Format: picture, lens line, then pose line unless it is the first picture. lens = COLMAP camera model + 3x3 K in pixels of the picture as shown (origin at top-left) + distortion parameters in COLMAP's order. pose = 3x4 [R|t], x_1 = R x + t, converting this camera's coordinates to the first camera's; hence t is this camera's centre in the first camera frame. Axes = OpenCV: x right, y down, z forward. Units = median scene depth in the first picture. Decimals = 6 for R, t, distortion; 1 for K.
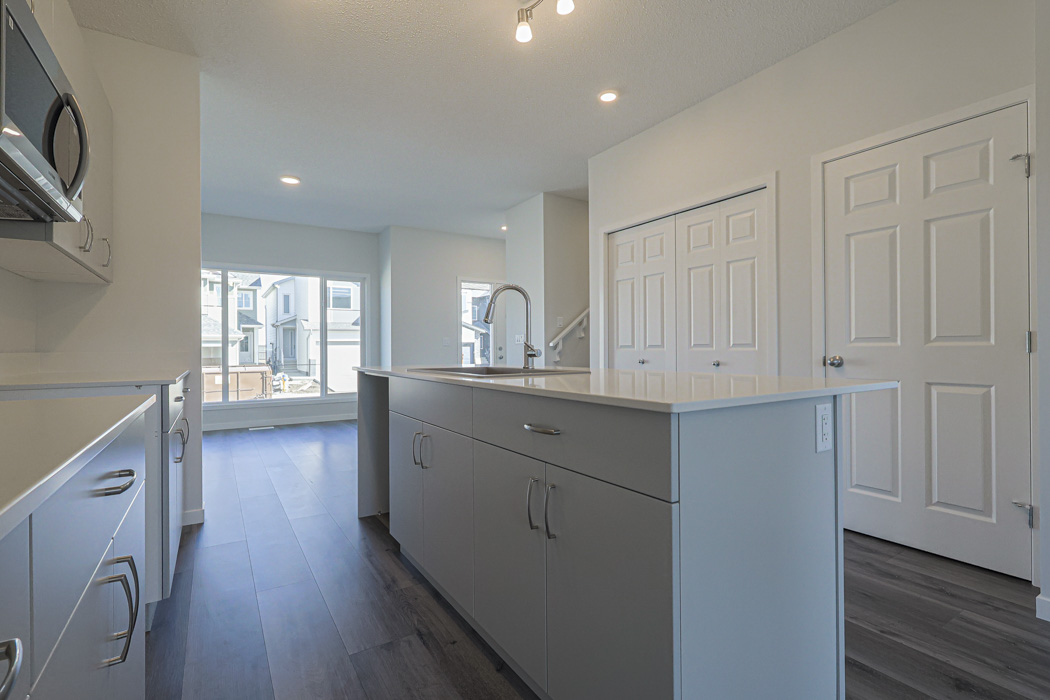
lens RADIAL K [[486.3, 0, 520.0], [0, 486.3, 349.4], [0, 0, 1]] dist [0.002128, 0.000208]
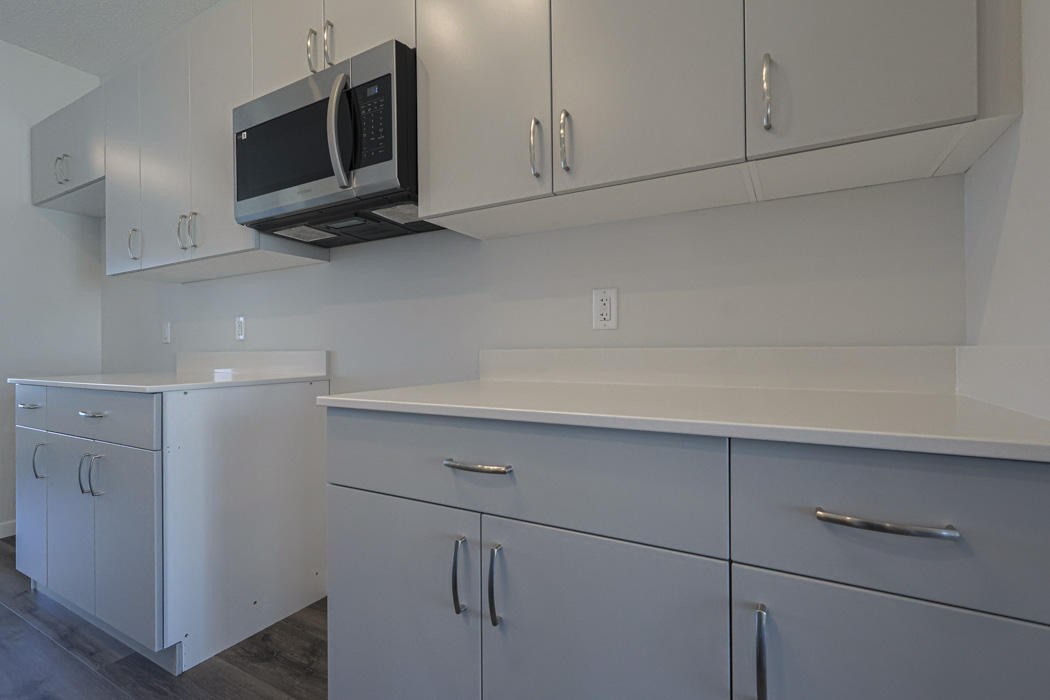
lens RADIAL K [[486.3, 0, 522.3], [0, 486.3, 345.7], [0, 0, 1]] dist [0.002128, 0.000208]
pose [[-0.884856, 0.011833, -0.465714, -0.281342], [0.014212, 0.999898, -0.001598, 0.001610], [0.465647, -0.008033, -0.884934, 0.706641]]
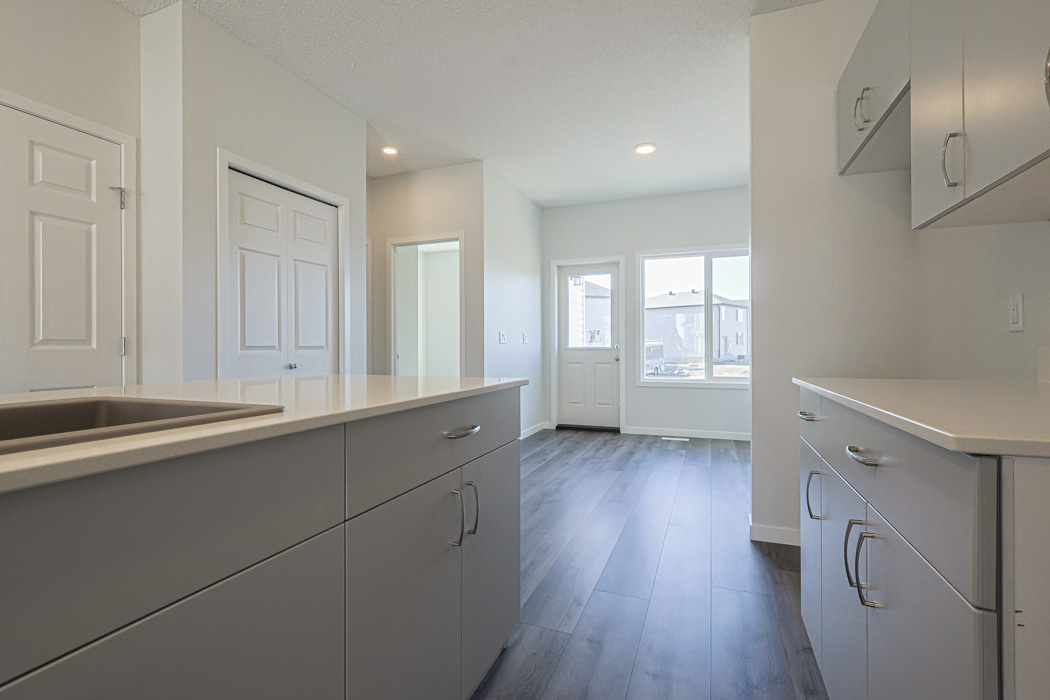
lens RADIAL K [[486.3, 0, 520.6], [0, 486.3, 347.3], [0, 0, 1]] dist [0.002128, 0.000208]
pose [[-0.588349, 0.009453, 0.808552, -0.244365], [0.010289, 0.999938, -0.004204, 0.001101], [-0.808542, 0.005845, -0.588410, 0.450269]]
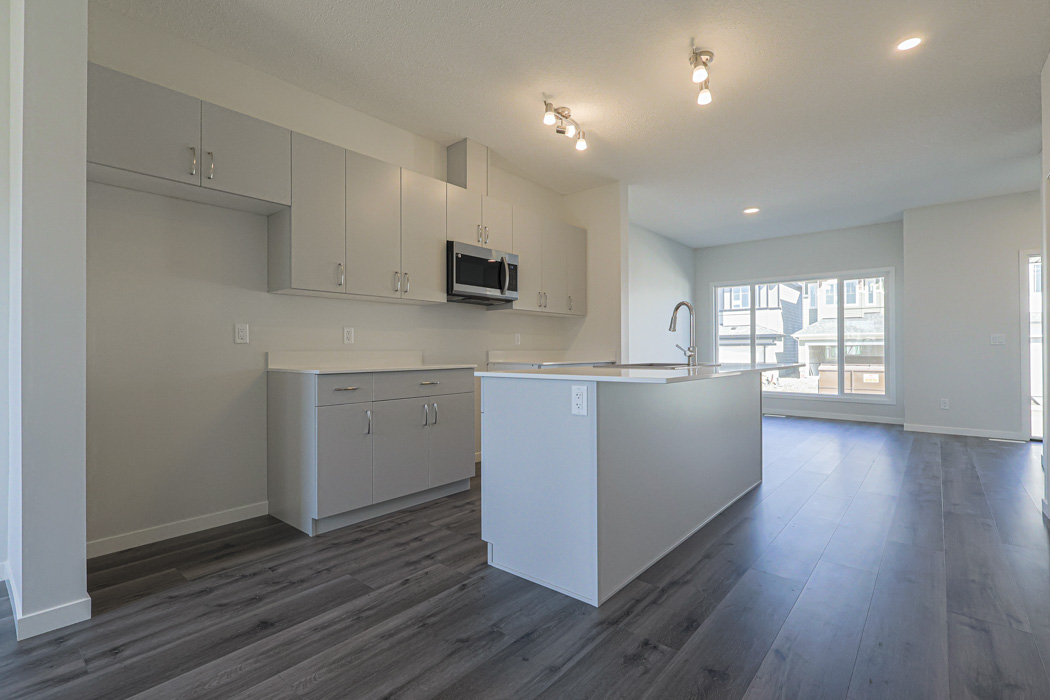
lens RADIAL K [[486.3, 0, 522.7], [0, 486.3, 348.2], [0, 0, 1]] dist [0.002128, 0.000208]
pose [[0.301681, 0.003055, -0.953404, 0.614066], [-0.001620, 0.999995, 0.002691, -0.004421], [0.953407, 0.000733, 0.301685, 0.098699]]
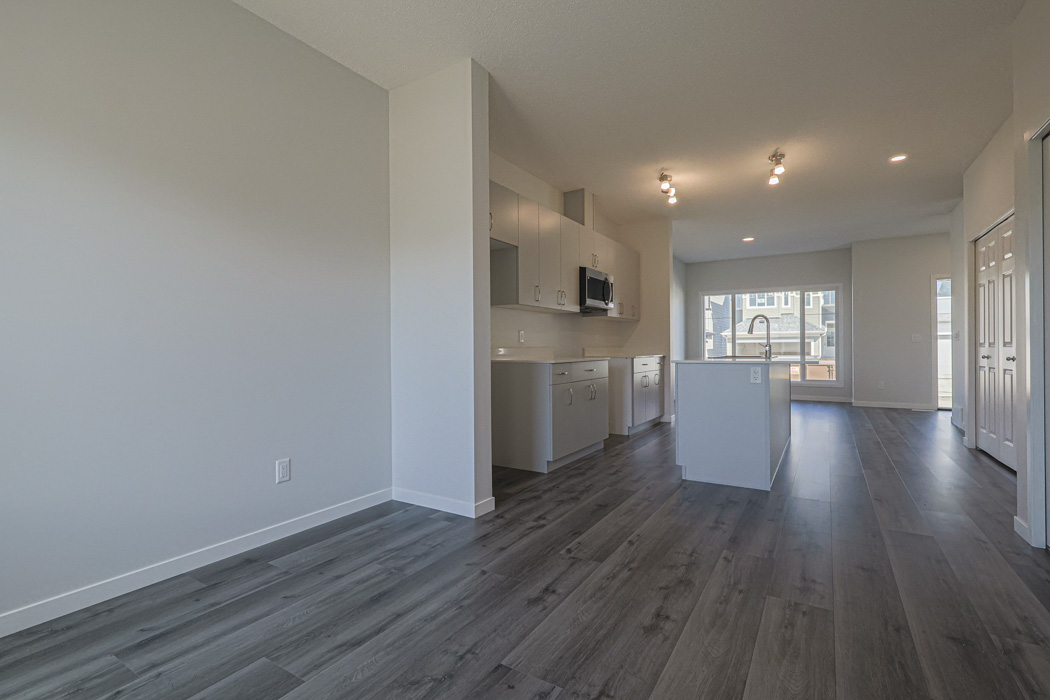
lens RADIAL K [[486.3, 0, 523.9], [0, 486.3, 348.7], [0, 0, 1]] dist [0.002128, 0.000208]
pose [[0.437788, 0.006522, -0.899055, 0.748930], [0.001871, 0.999965, 0.008165, -0.004784], [0.899076, -0.005257, 0.437760, -0.417964]]
